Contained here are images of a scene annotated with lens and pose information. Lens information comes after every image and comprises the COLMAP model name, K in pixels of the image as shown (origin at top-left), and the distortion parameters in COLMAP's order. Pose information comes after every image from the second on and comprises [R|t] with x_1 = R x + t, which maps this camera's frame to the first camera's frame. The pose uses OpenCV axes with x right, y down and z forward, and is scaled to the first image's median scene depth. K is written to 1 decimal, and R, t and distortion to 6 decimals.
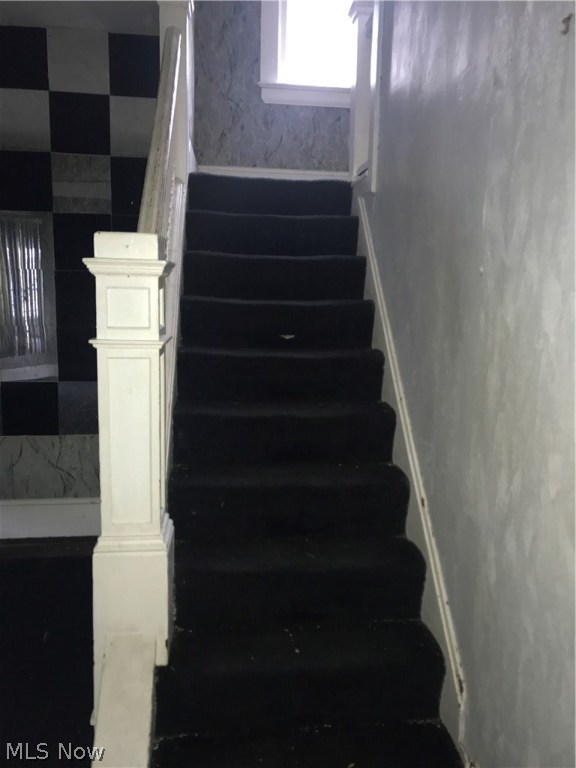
lens RADIAL K [[623.8, 0, 289.0], [0, 623.8, 369.7], [0, 0, 1]] dist [0.030200, -0.008621]
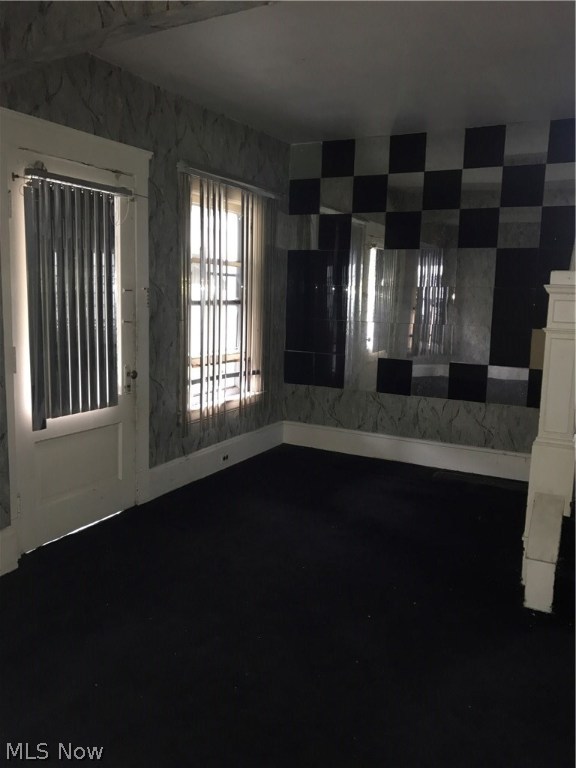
lens RADIAL K [[623.8, 0, 289.0], [0, 623.8, 369.7], [0, 0, 1]] dist [0.030200, -0.008621]
pose [[0.830910, 0.075622, -0.551244, 0.042616], [-0.086723, 0.996215, 0.005945, 0.059251], [0.549607, 0.042866, 0.834323, -0.441732]]
